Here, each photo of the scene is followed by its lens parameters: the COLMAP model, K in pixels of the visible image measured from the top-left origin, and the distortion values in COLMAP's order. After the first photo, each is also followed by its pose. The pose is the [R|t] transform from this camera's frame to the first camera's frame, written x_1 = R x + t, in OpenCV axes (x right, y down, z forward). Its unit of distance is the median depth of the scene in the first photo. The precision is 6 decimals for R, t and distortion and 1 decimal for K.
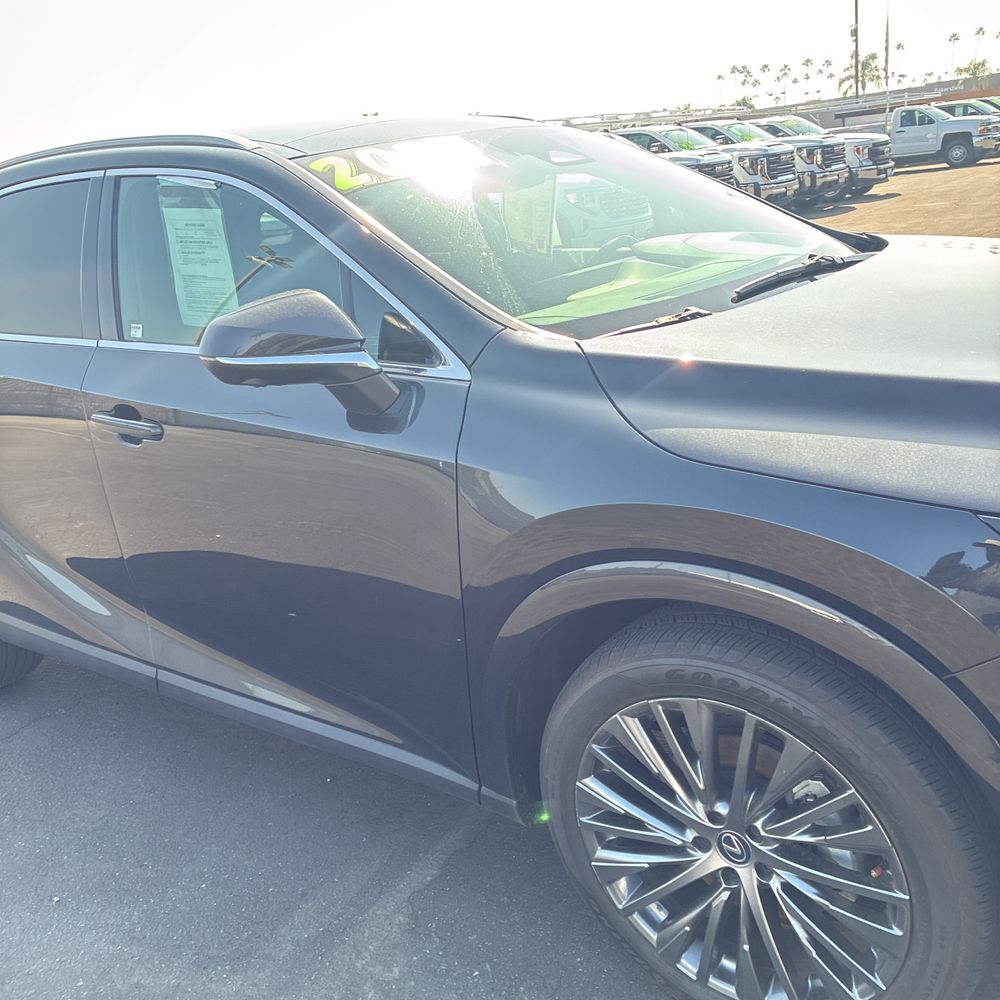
lens RADIAL K [[996.8, 0, 476.3], [0, 996.8, 501.3], [0, 0, 1]] dist [0.045064, -0.031353]
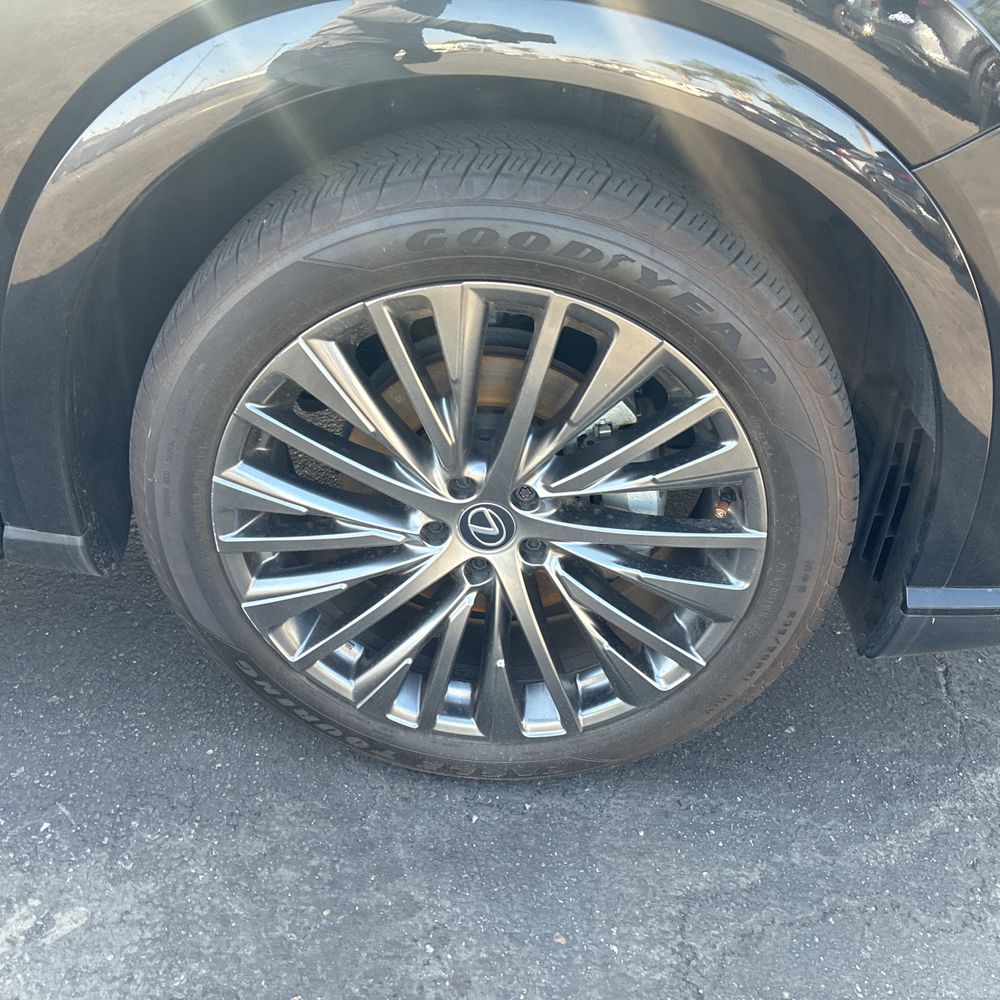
lens RADIAL K [[996.8, 0, 476.3], [0, 996.8, 501.3], [0, 0, 1]] dist [0.045064, -0.031353]
pose [[0.822499, -0.167106, 0.543664, -0.095832], [0.026655, 0.966140, 0.256637, 0.162368], [-0.568142, -0.196593, 0.799104, 0.489663]]
